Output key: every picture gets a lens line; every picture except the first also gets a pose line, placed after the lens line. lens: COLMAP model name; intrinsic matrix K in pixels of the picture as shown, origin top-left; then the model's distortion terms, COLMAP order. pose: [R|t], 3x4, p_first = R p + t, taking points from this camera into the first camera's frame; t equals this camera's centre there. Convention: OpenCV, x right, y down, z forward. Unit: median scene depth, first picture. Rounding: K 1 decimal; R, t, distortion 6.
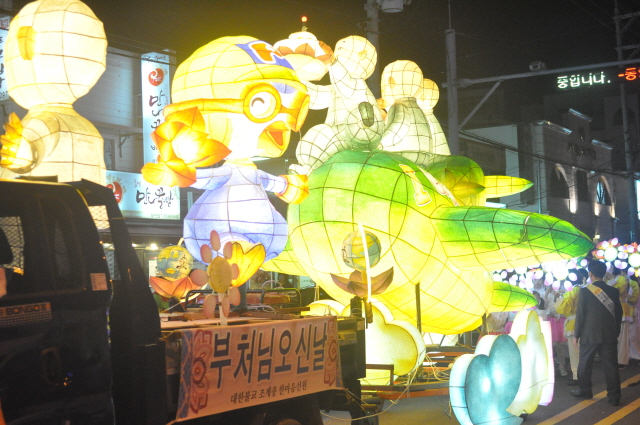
lens RADIAL K [[960.3, 0, 320.5], [0, 960.3, 214.1], [0, 0, 1]] dist [-0.107417, 0.000000]
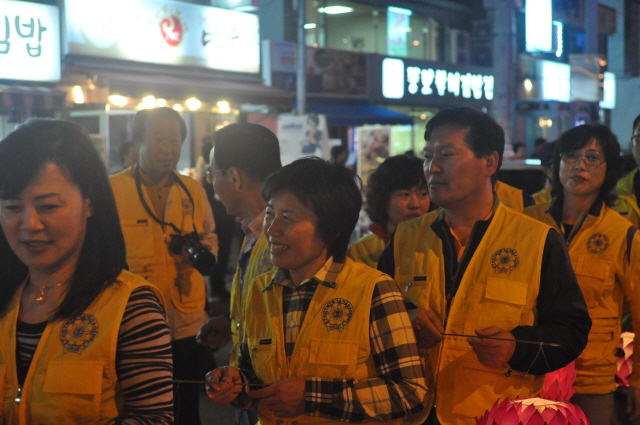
lens RADIAL K [[960.3, 0, 323.1], [0, 960.3, 210.8], [0, 0, 1]] dist [-0.107417, 0.000000]
pose [[0.998831, 0.026714, -0.040292, -0.047184], [-0.021406, 0.991692, 0.126840, 0.012475], [0.043346, -0.125829, 0.991105, 0.187015]]
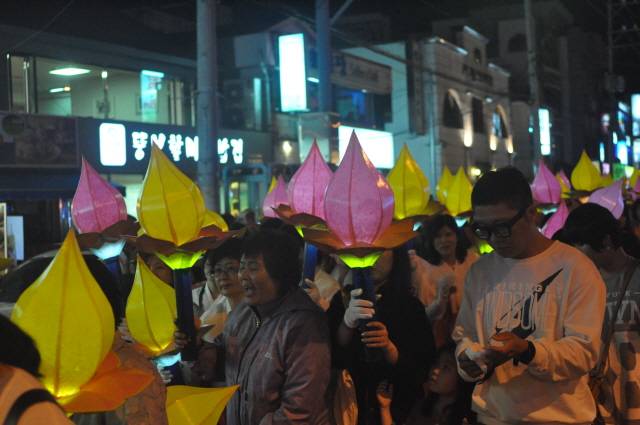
lens RADIAL K [[960.3, 0, 322.6], [0, 960.3, 213.6], [0, 0, 1]] dist [-0.107417, 0.000000]
pose [[0.992758, -0.010102, 0.119703, 0.048957], [0.002695, 0.998080, 0.061879, 0.010945], [-0.120098, -0.061108, 0.990879, 0.259531]]
